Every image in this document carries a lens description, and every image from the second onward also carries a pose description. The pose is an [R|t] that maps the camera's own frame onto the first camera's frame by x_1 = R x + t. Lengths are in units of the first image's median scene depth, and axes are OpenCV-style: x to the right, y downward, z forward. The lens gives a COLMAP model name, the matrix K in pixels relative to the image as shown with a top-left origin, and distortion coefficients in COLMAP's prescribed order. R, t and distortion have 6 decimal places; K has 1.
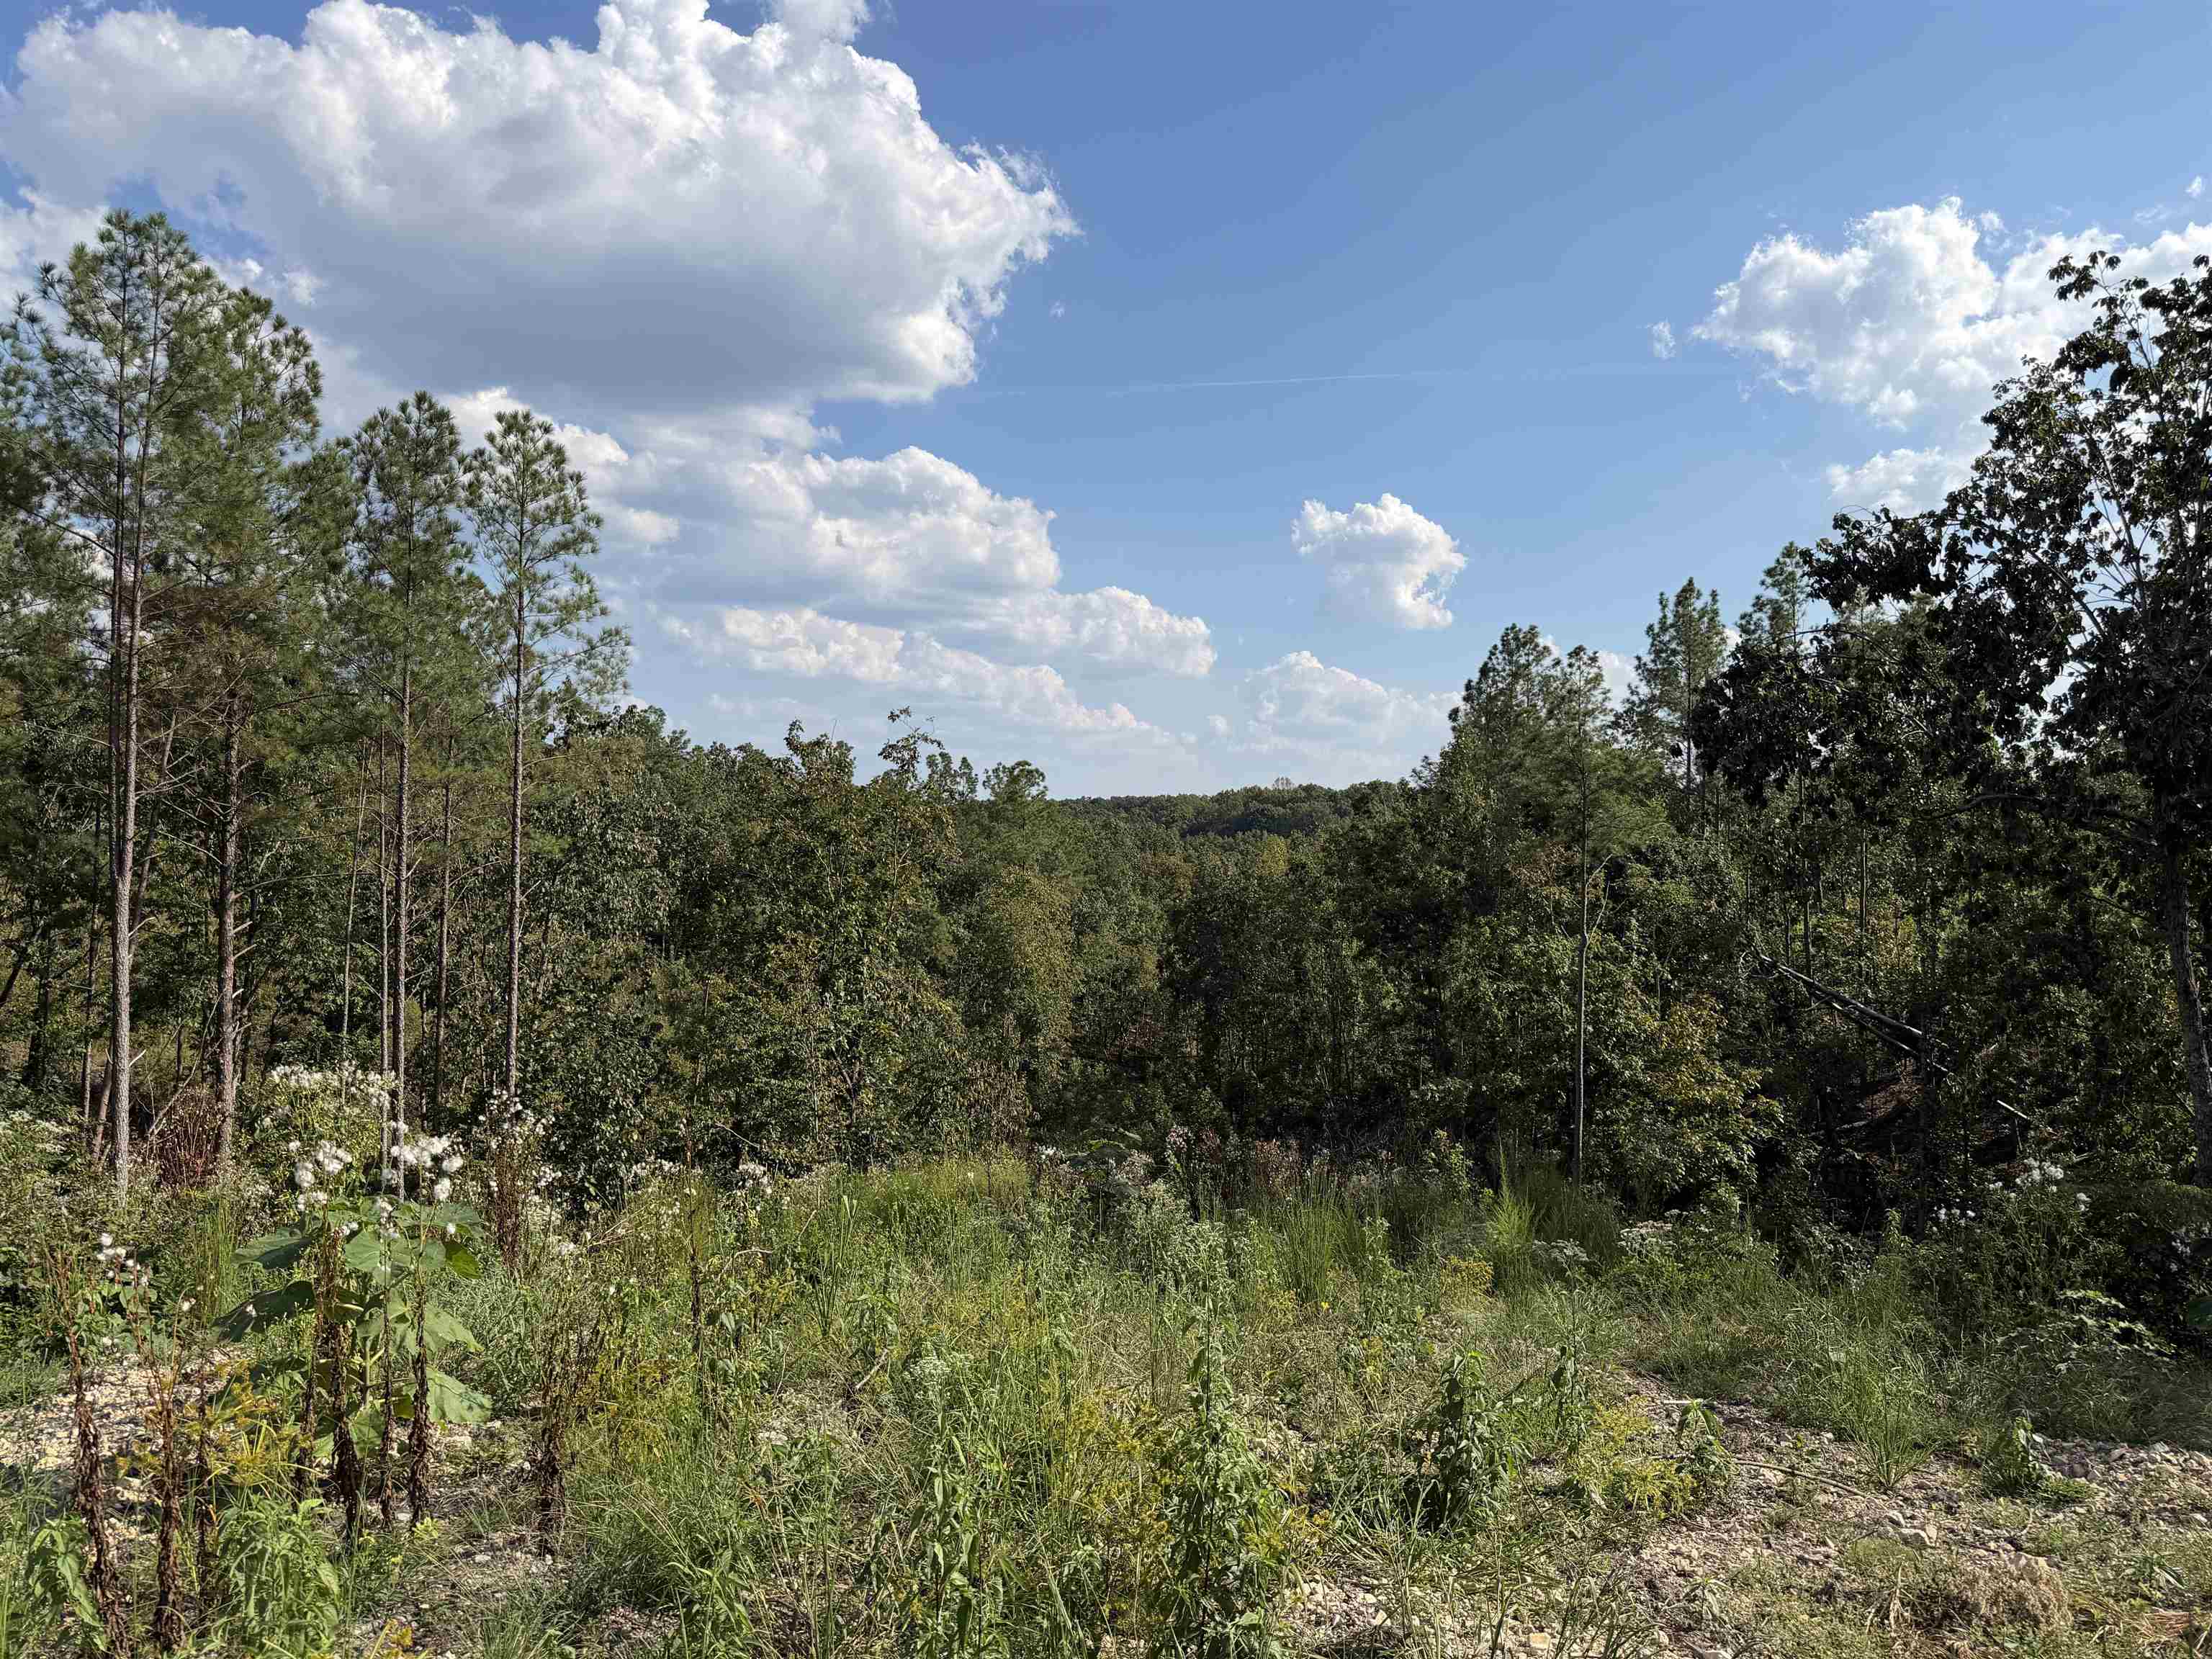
lens RADIAL K [[1535.3, 0, 1087.4], [0, 1535.3, 844.5], [0, 0, 1]] dist [0.045080, -0.069323]
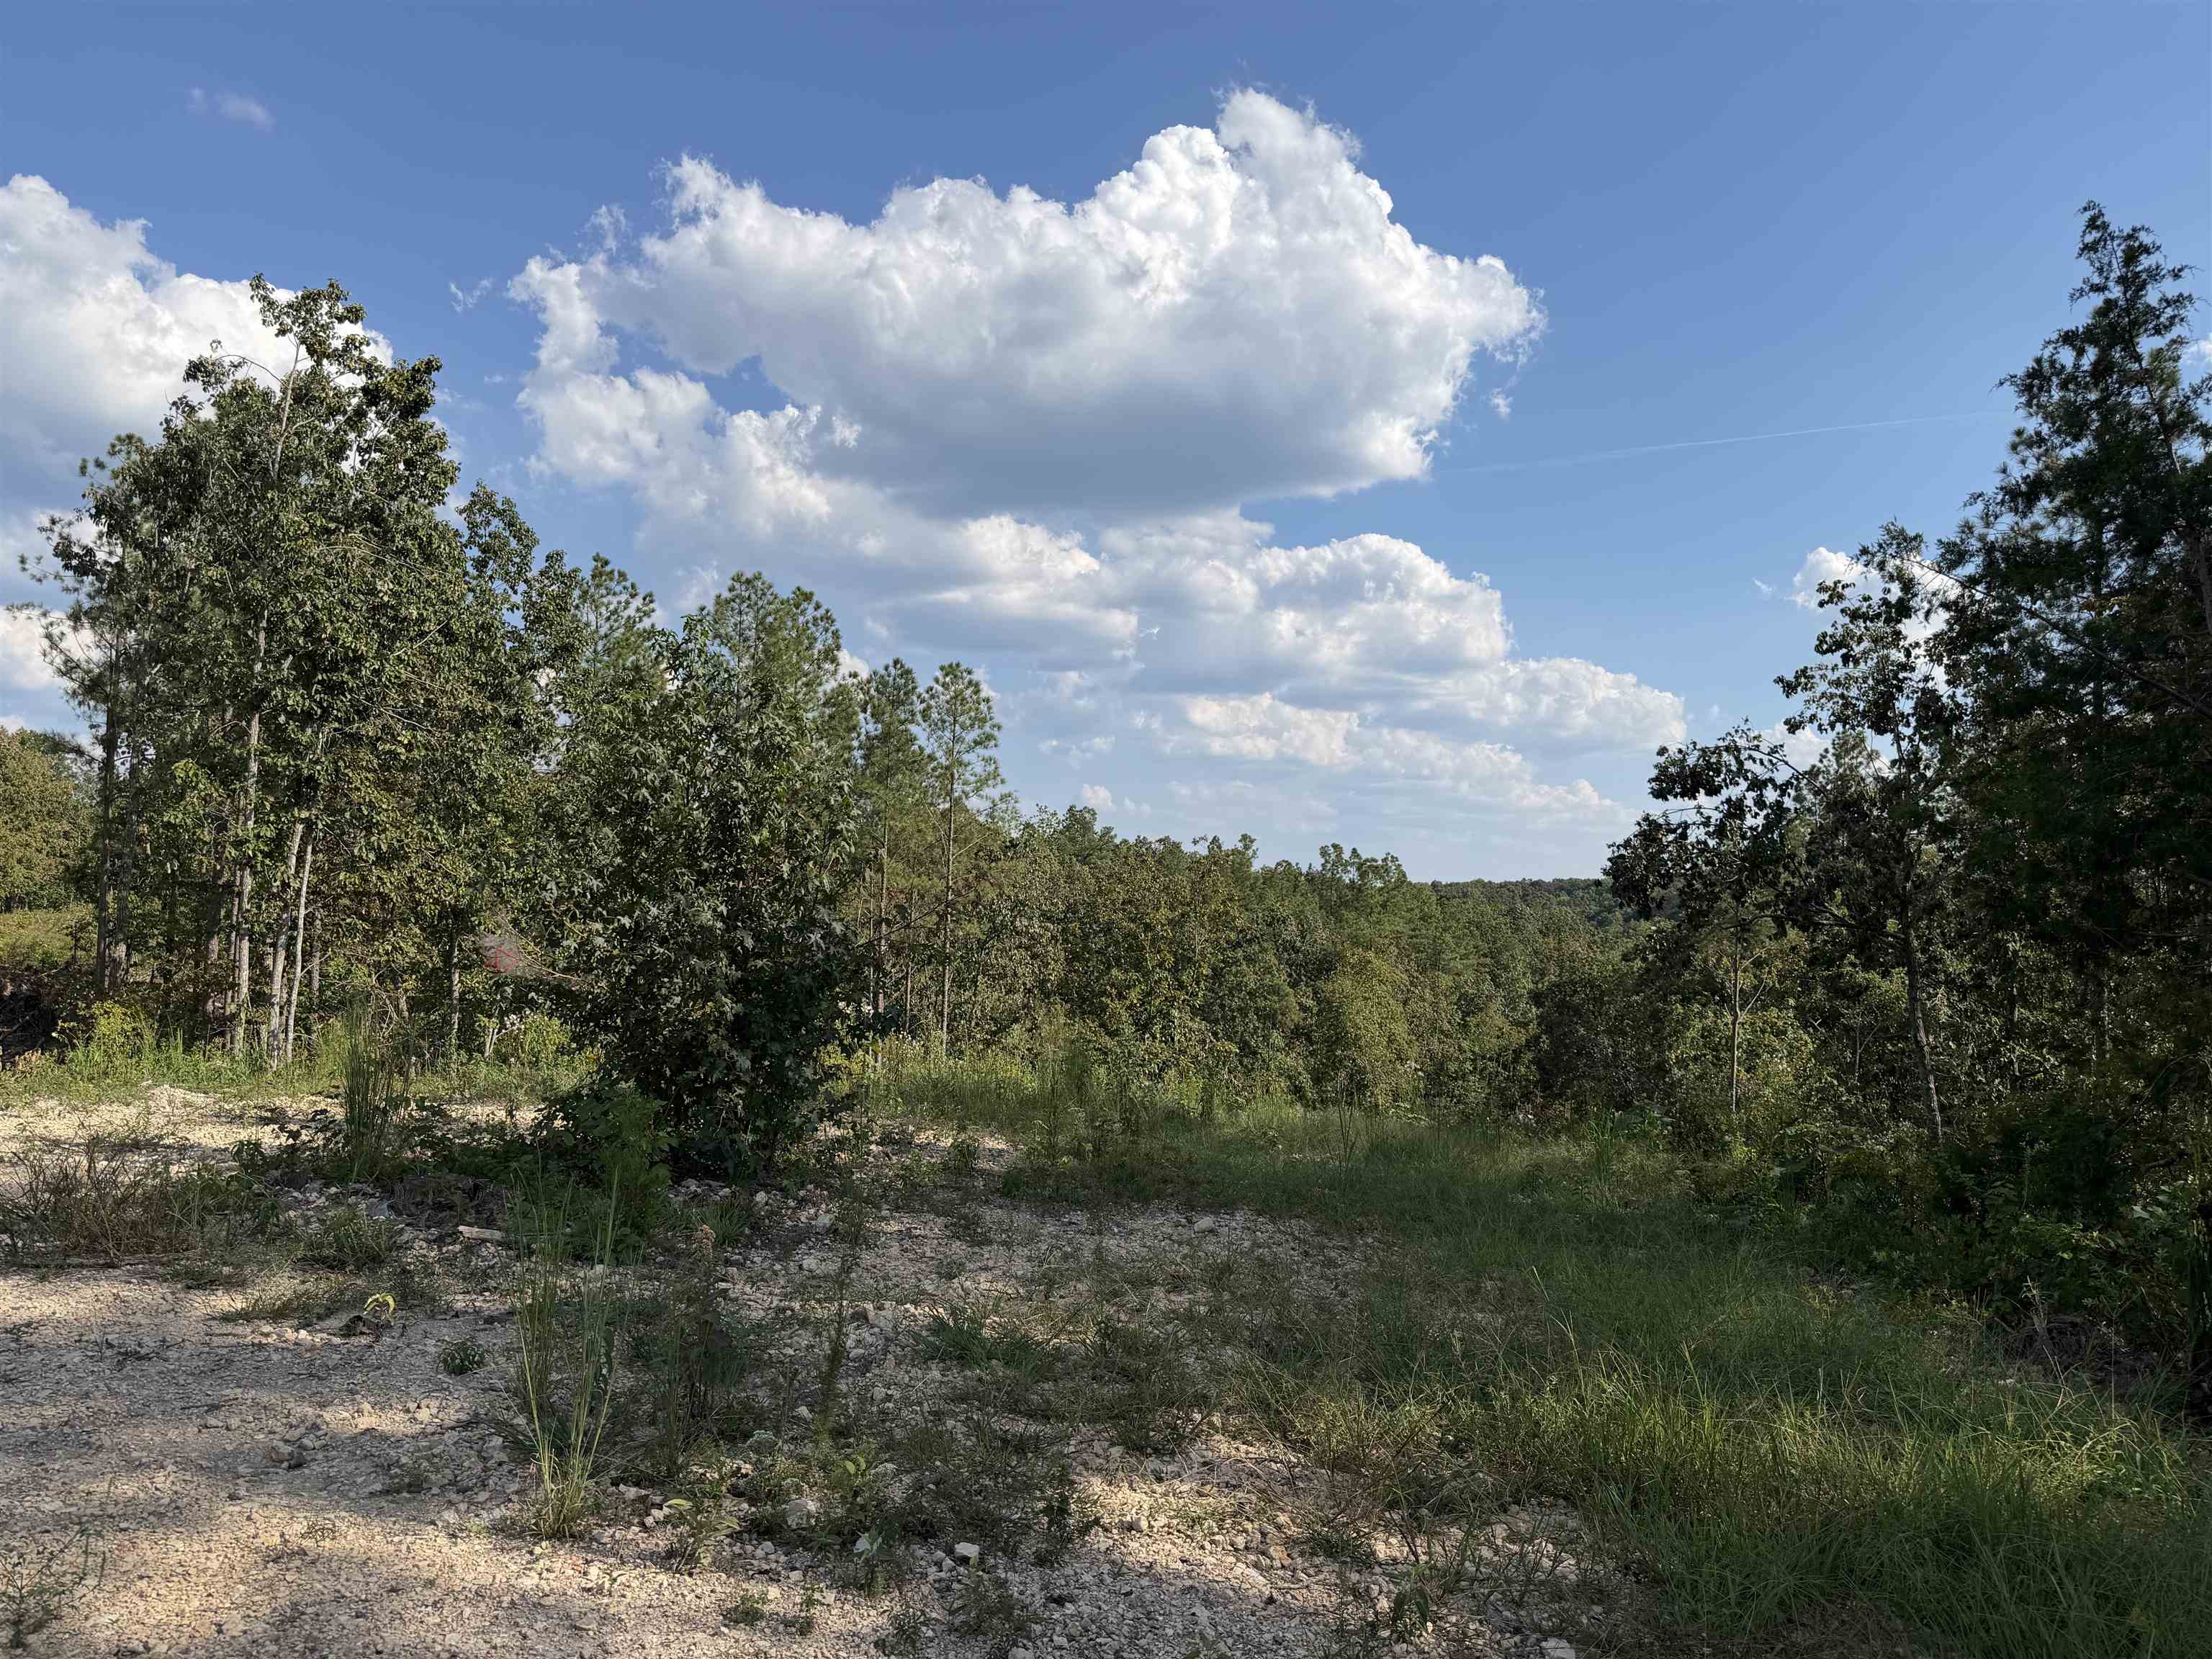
lens RADIAL K [[1535.3, 0, 1120.7], [0, 1535.3, 857.5], [0, 0, 1]] dist [0.045080, -0.069323]
pose [[0.963313, -0.000953, -0.268377, 0.106792], [-0.010754, 0.999053, -0.042151, -0.005068], [0.268163, 0.043491, 0.962391, -0.225588]]
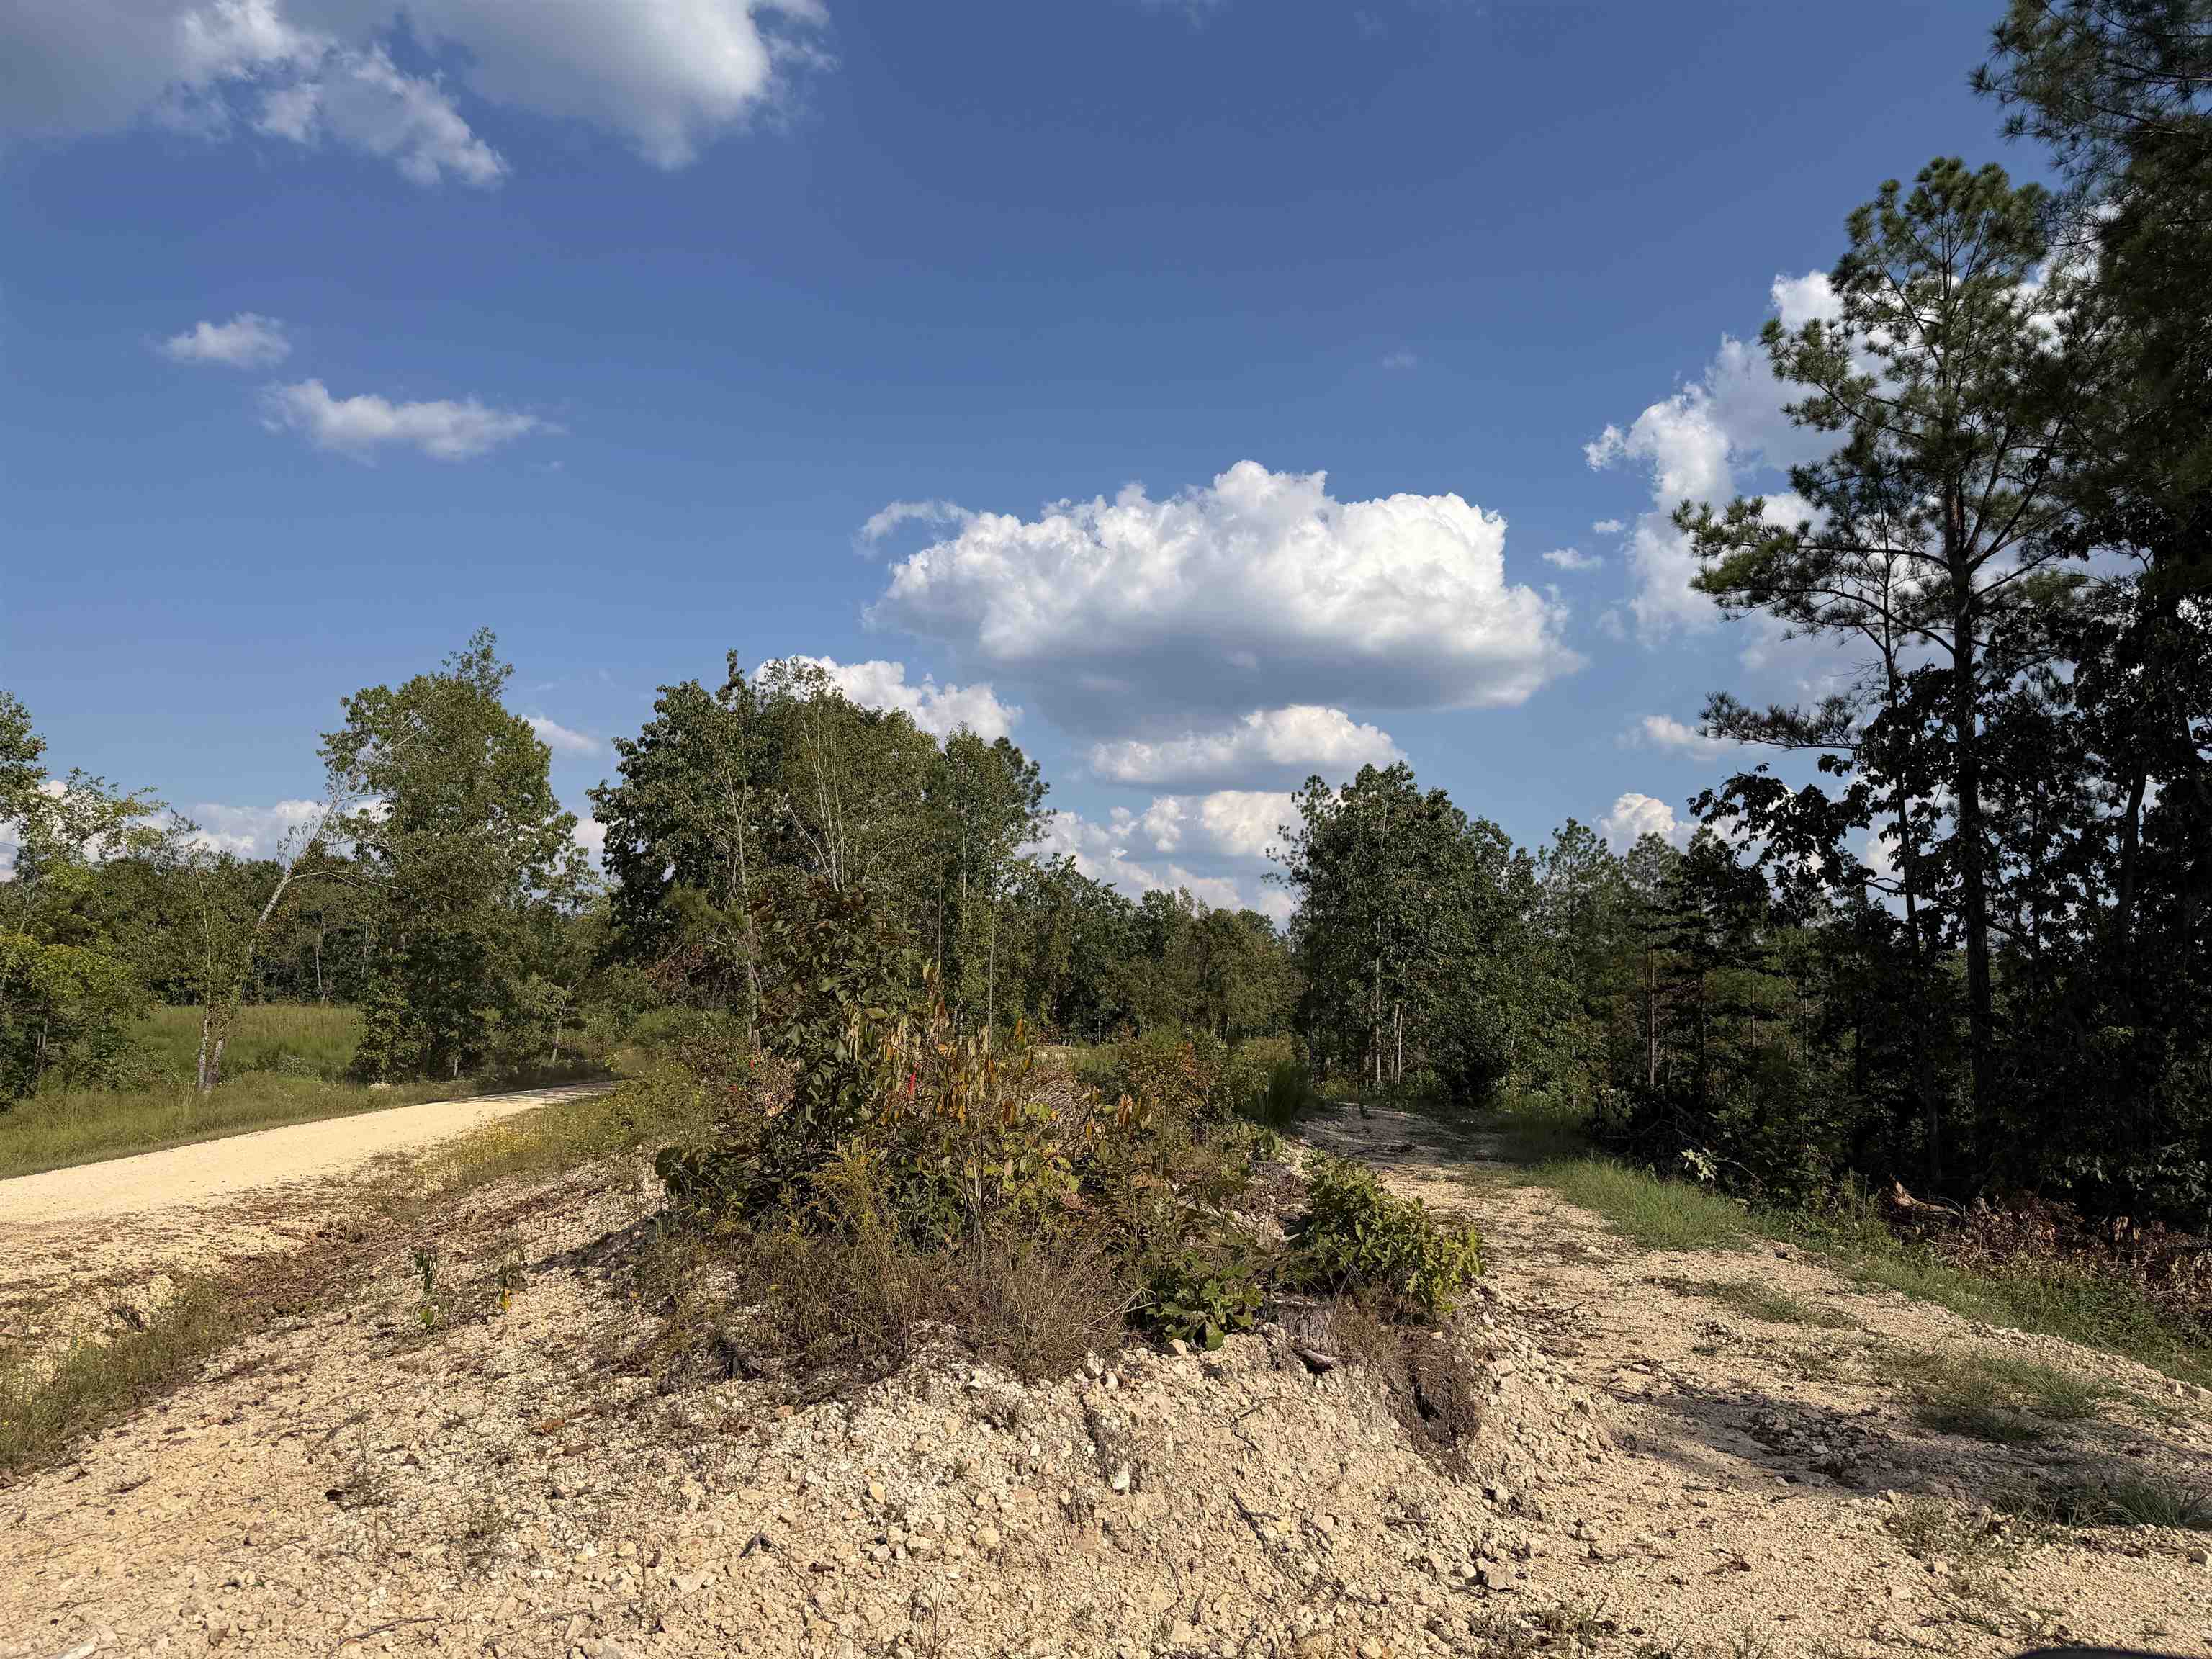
lens RADIAL K [[1535.3, 0, 1098.0], [0, 1535.3, 848.9], [0, 0, 1]] dist [0.045080, -0.069323]
pose [[0.562266, -0.089773, -0.822069, 0.454980], [-0.016238, 0.992700, -0.119512, -0.008645], [0.826797, 0.080547, 0.556704, -0.561355]]
